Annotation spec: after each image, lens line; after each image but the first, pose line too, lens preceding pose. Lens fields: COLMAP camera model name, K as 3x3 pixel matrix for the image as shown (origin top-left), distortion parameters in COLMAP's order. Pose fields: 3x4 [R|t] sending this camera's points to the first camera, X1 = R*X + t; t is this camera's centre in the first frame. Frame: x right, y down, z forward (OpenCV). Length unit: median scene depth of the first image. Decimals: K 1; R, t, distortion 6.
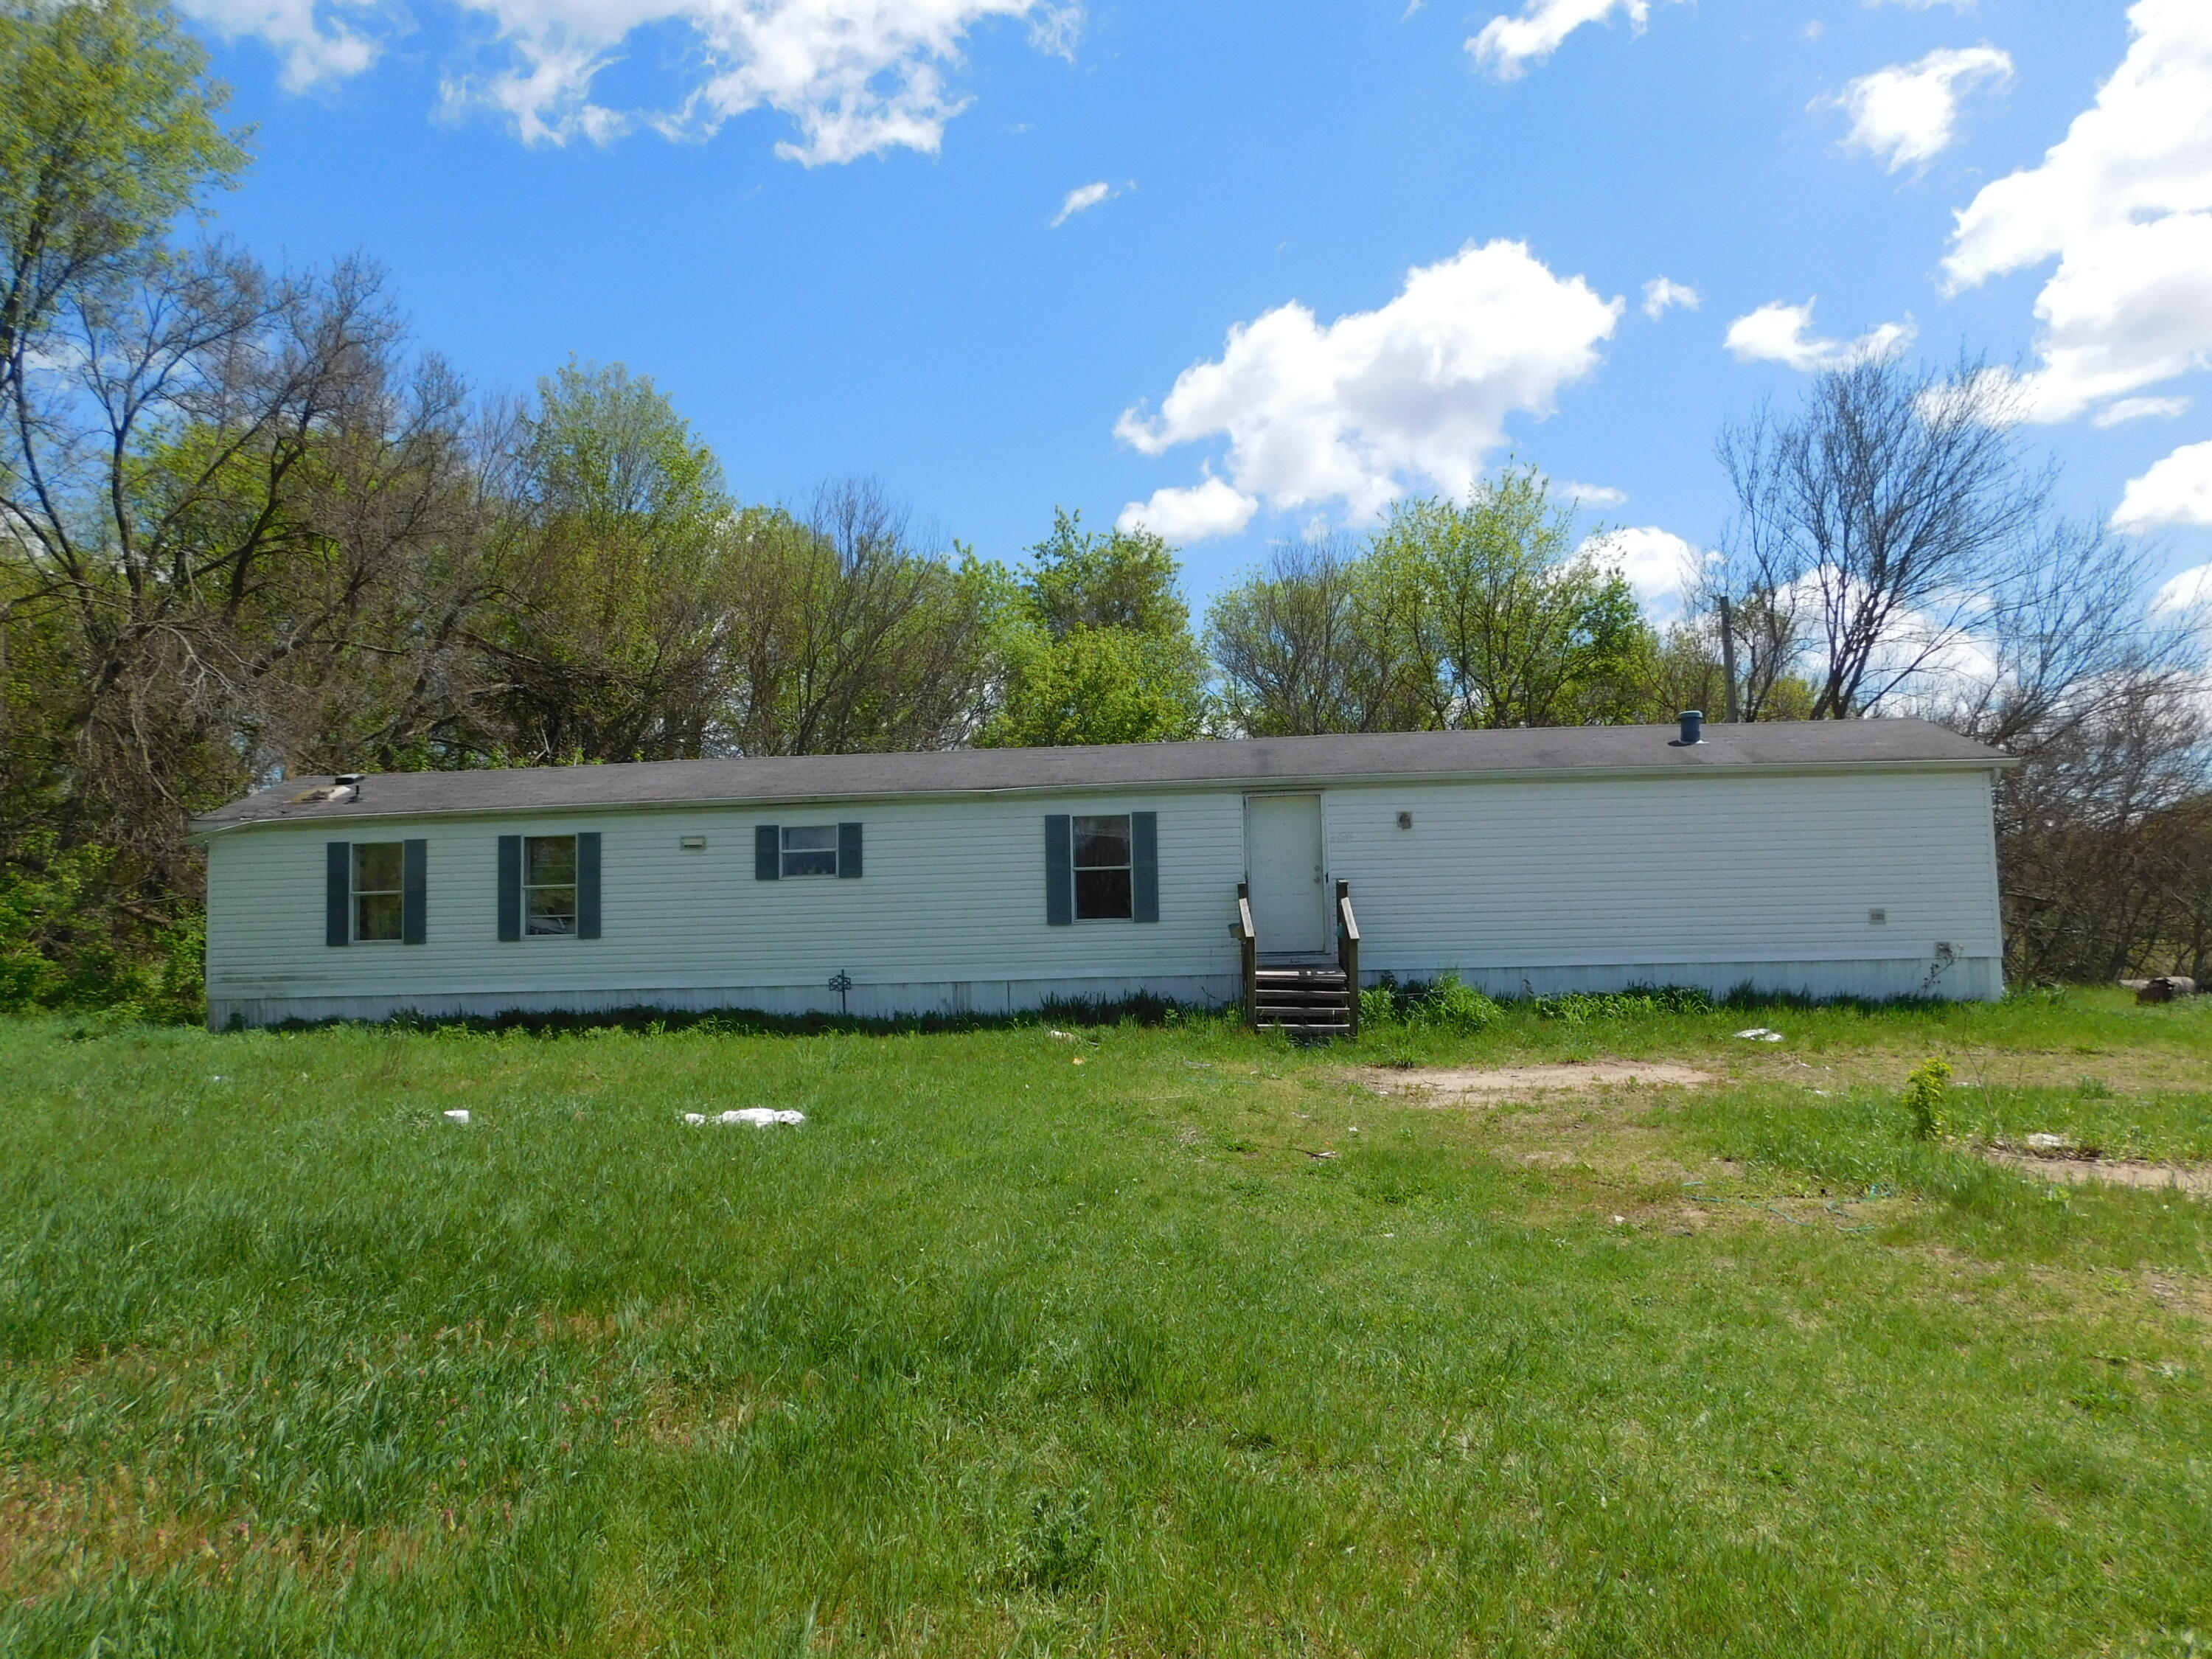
lens RADIAL K [[1466.5, 0, 1091.3], [0, 1466.5, 828.1], [0, 0, 1]] dist [-0.019620, 0.005842]
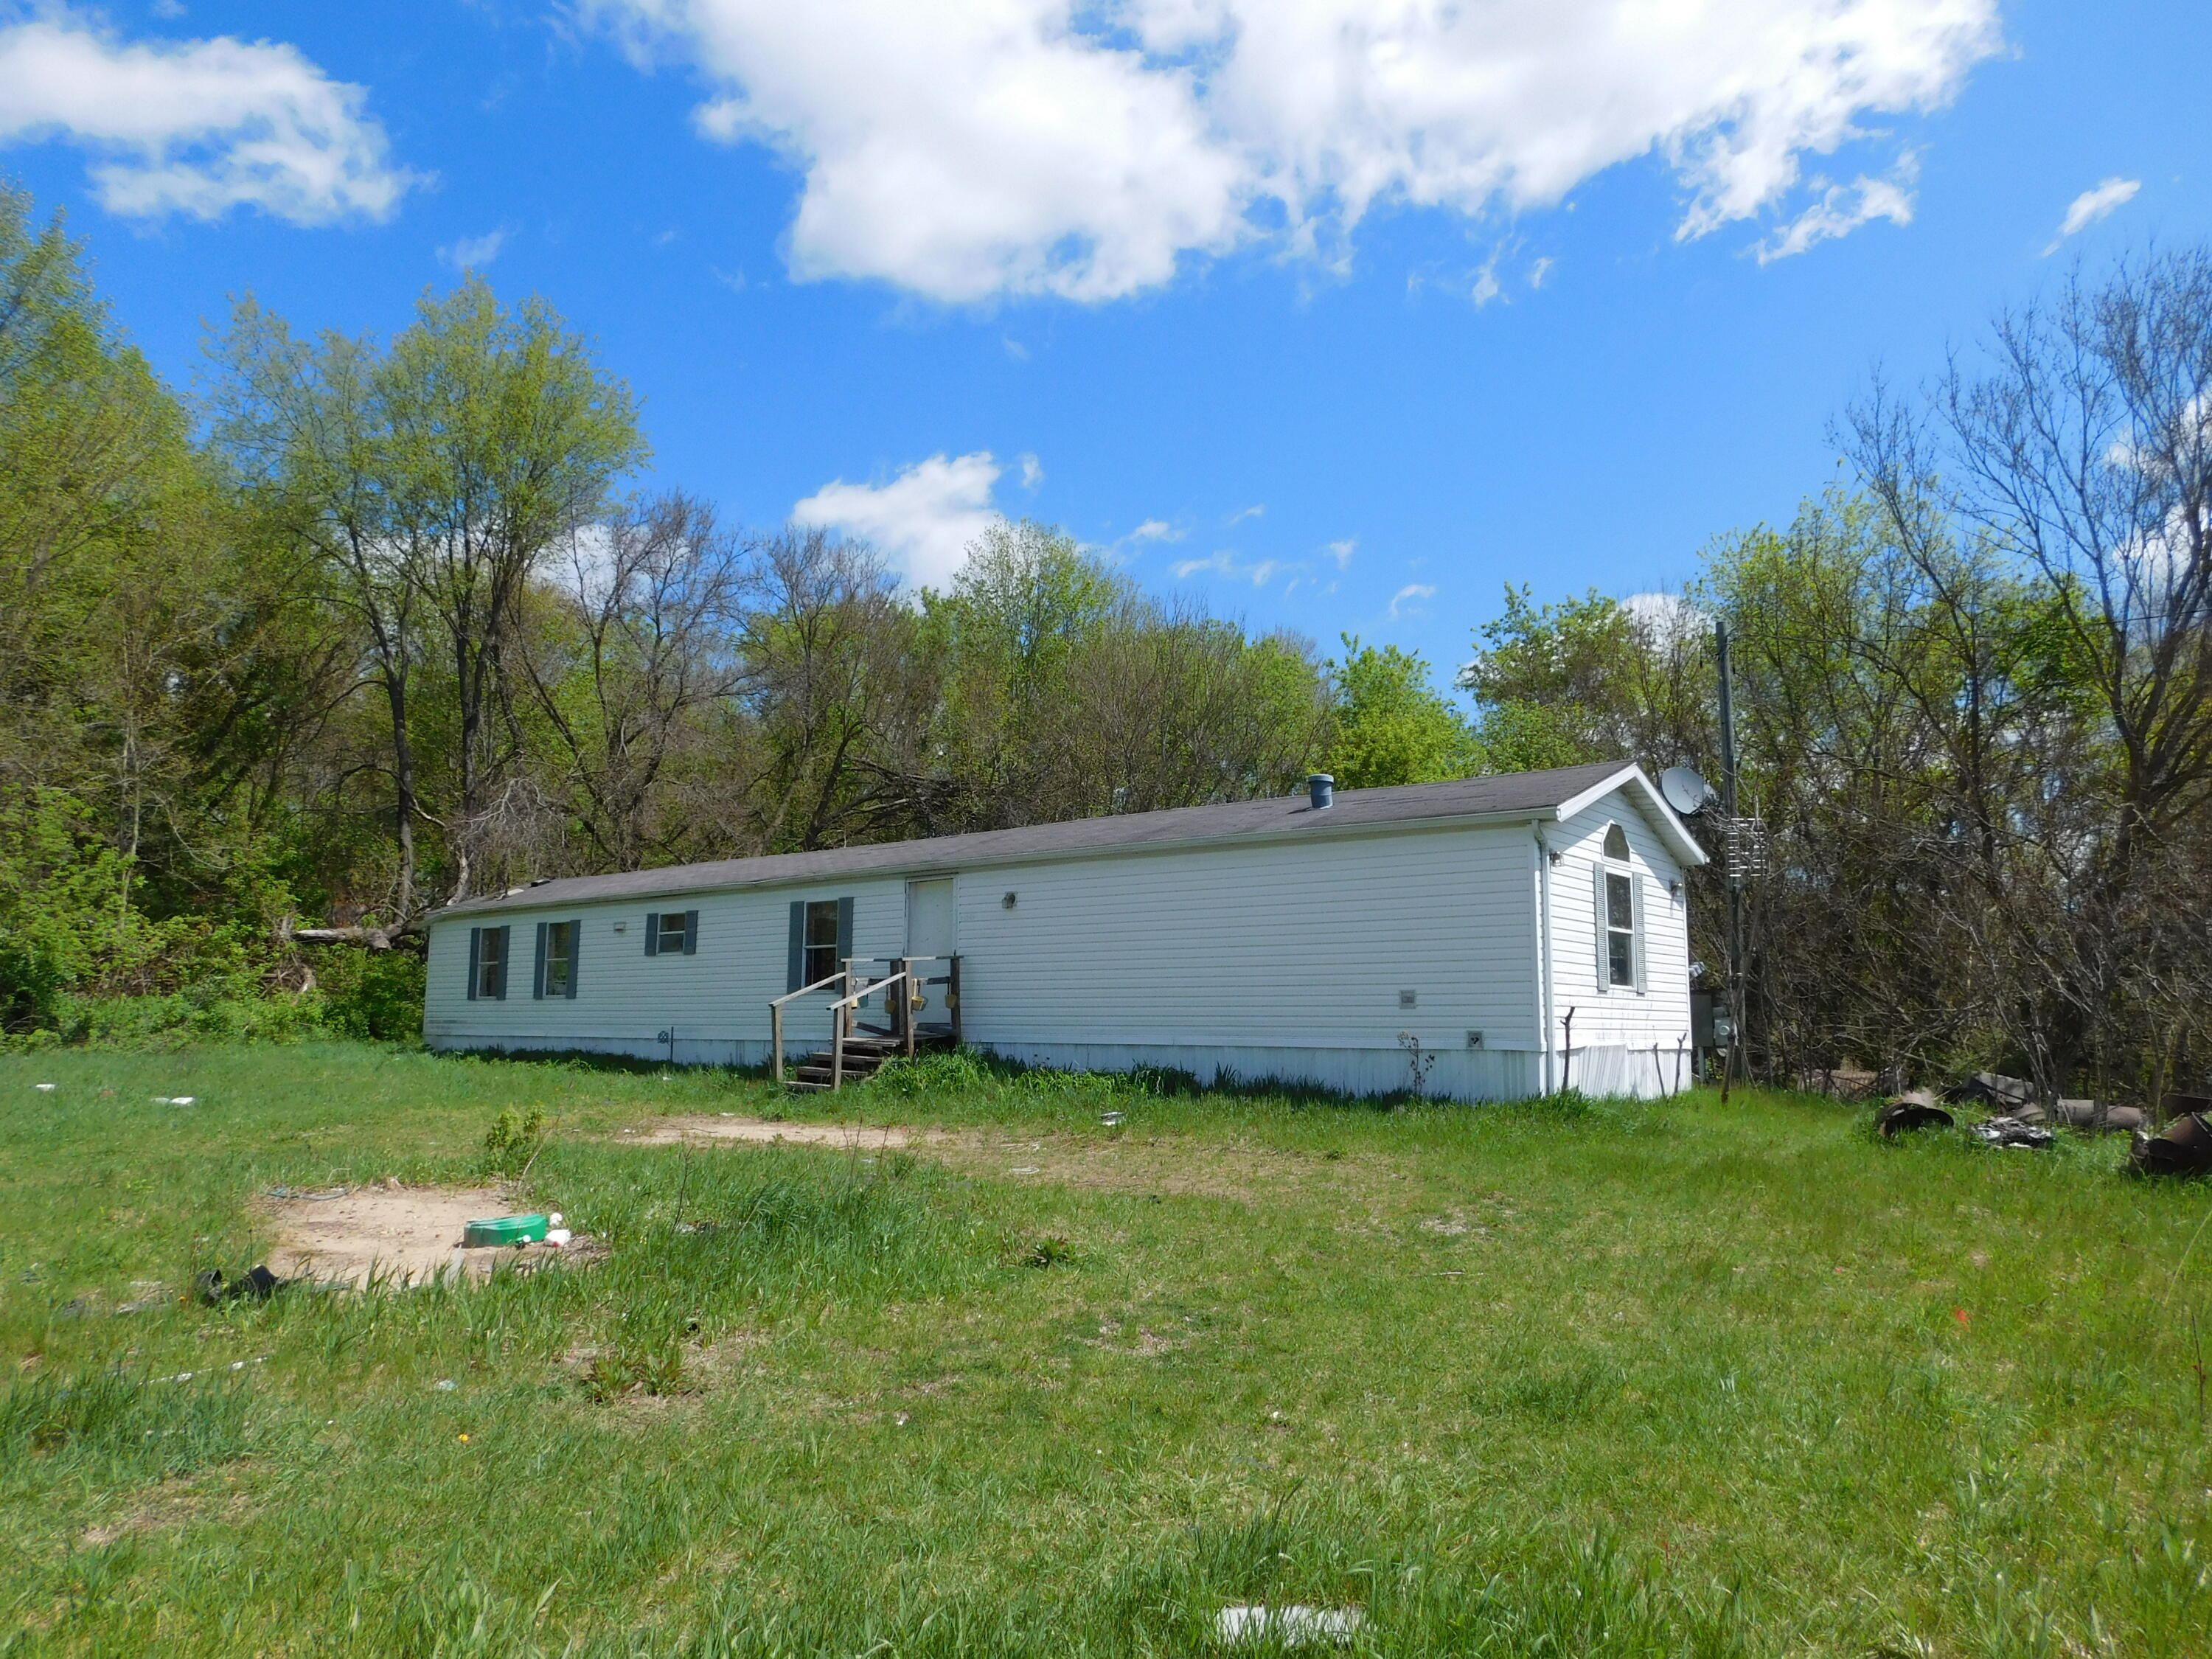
lens RADIAL K [[1452.3, 0, 1099.3], [0, 1452.3, 817.2], [0, 0, 1]] dist [-0.047943, 0.001689]
pose [[0.825667, -0.051973, -0.561758, 0.842792], [0.012692, 0.997207, -0.073604, 0.012939], [0.564015, 0.053642, 0.824021, 0.171178]]
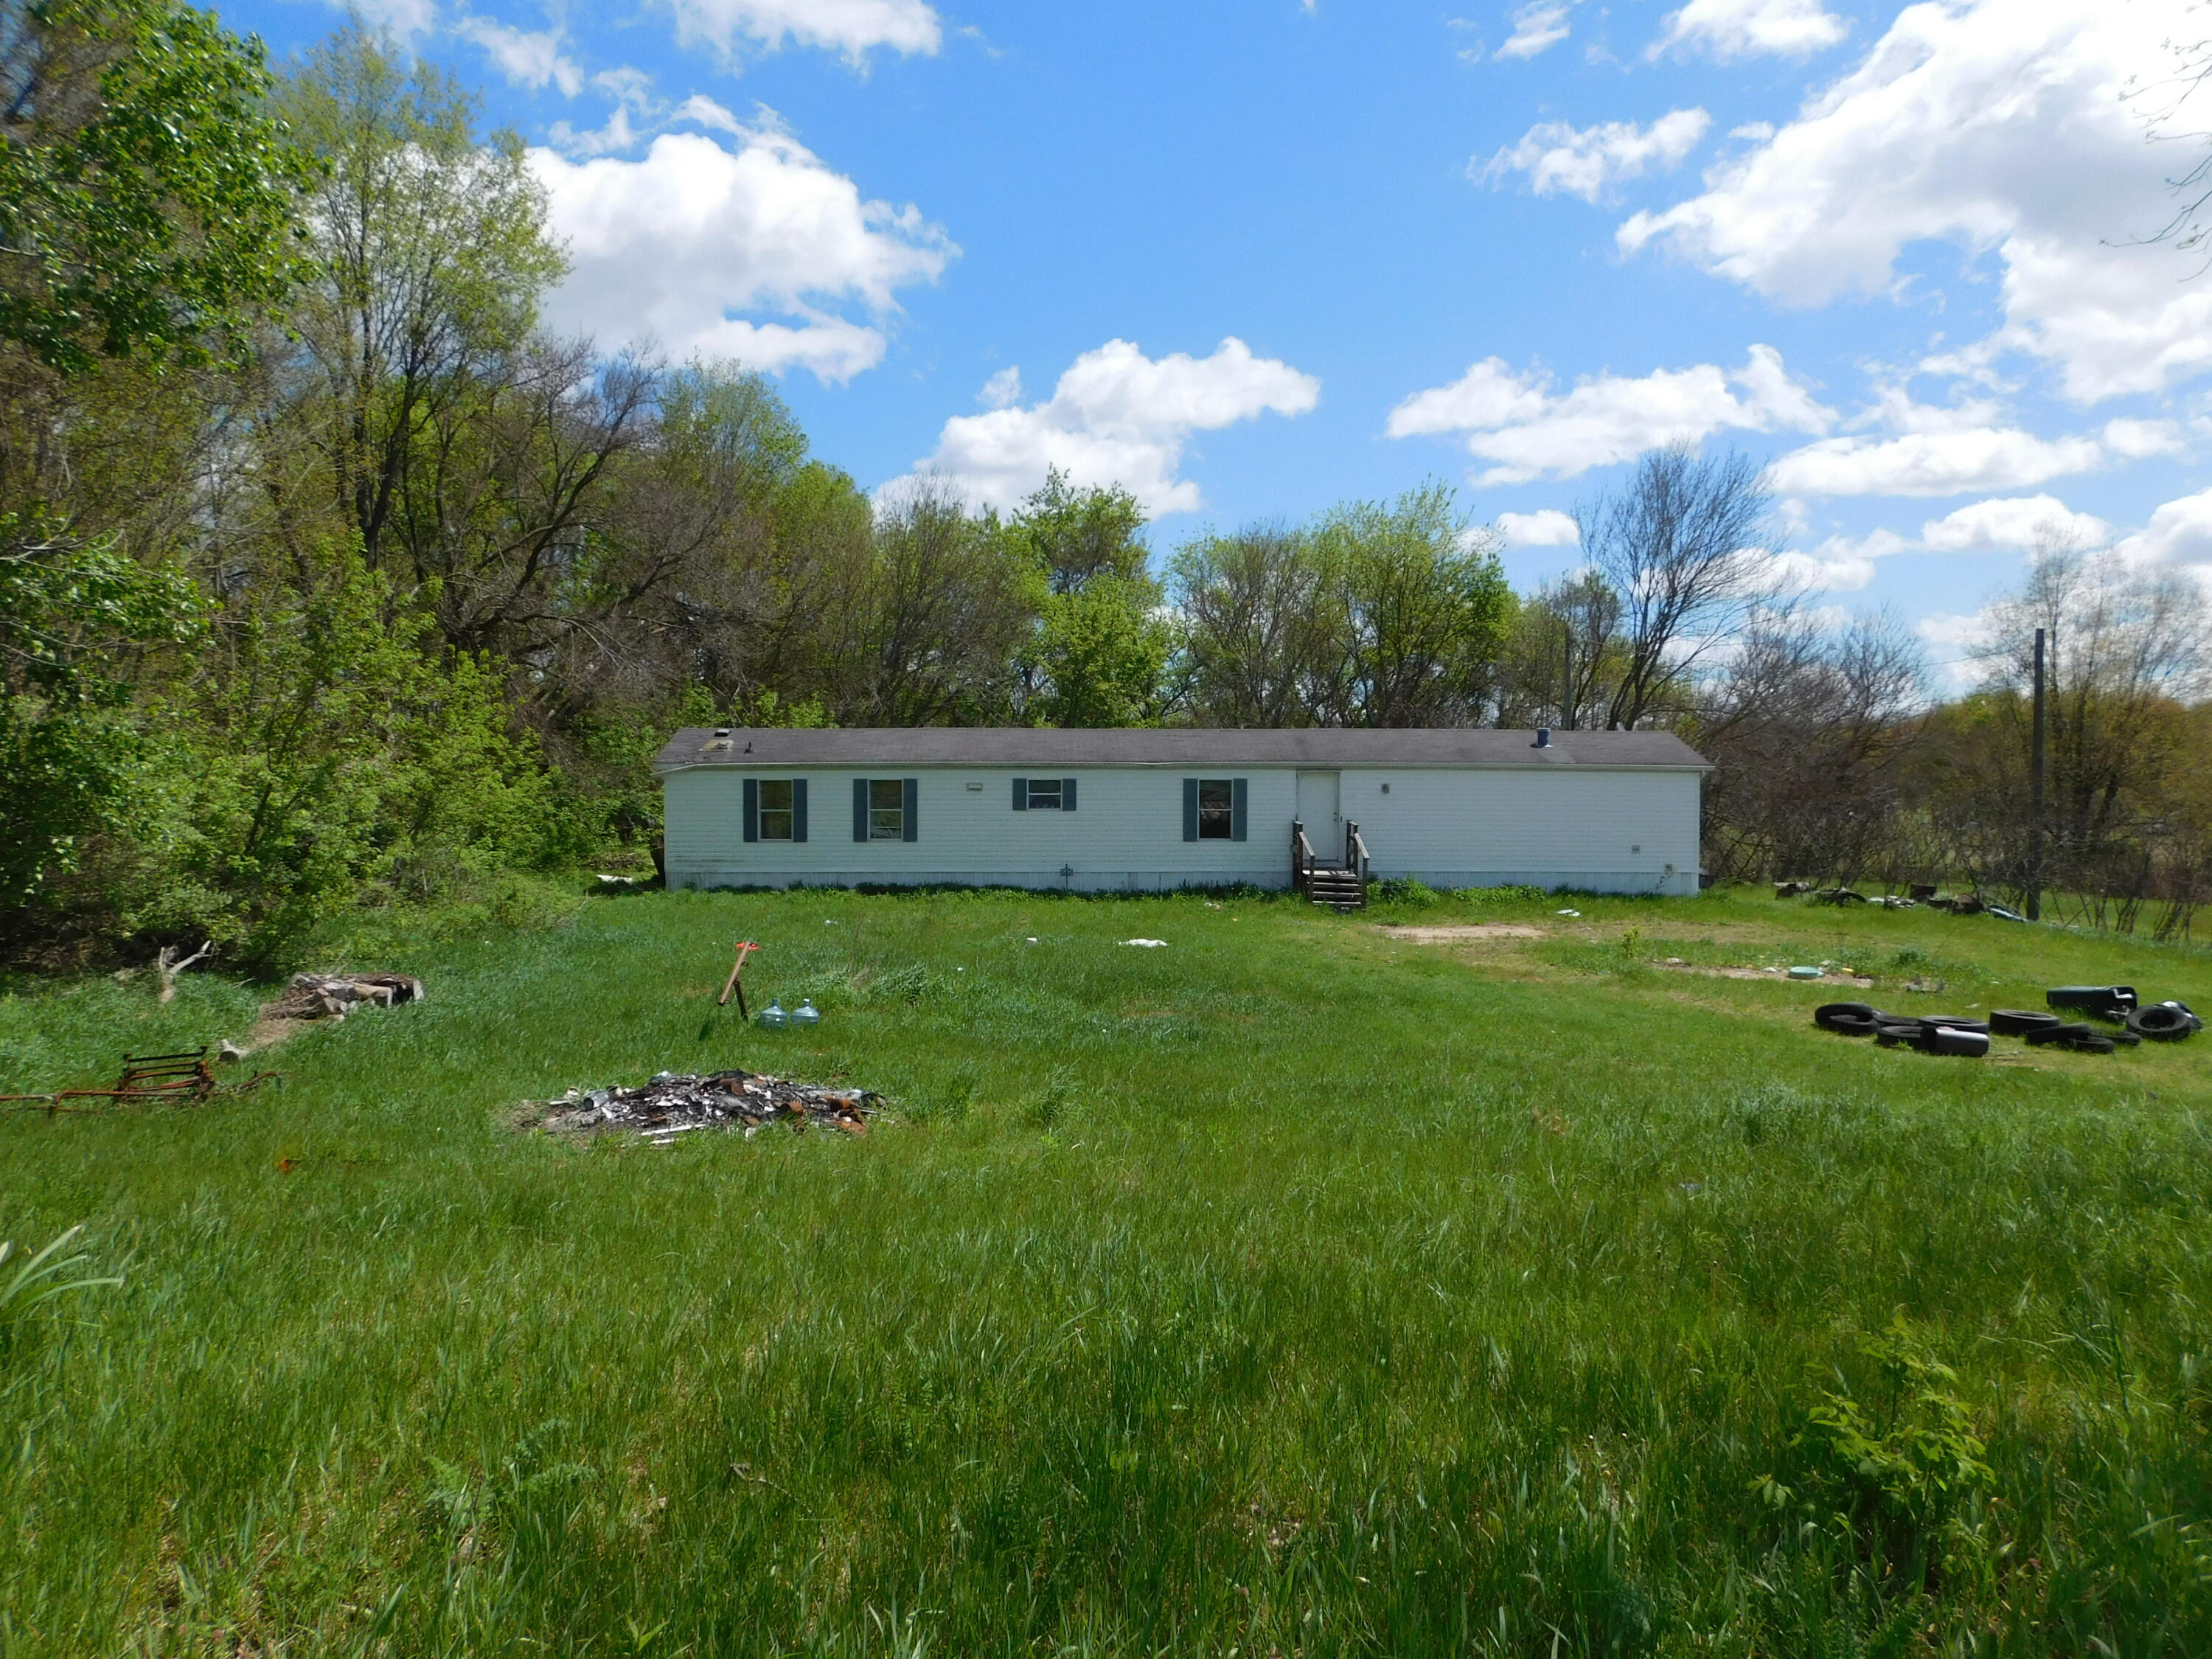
lens RADIAL K [[1485.8, 0, 1102.9], [0, 1485.8, 817.0], [0, 0, 1]] dist [-0.005109, -0.000388]
pose [[0.993118, 0.025865, 0.114224, -0.328945], [-0.036429, 0.995148, 0.091392, -0.121311], [-0.111306, -0.094924, 0.989242, -0.741522]]
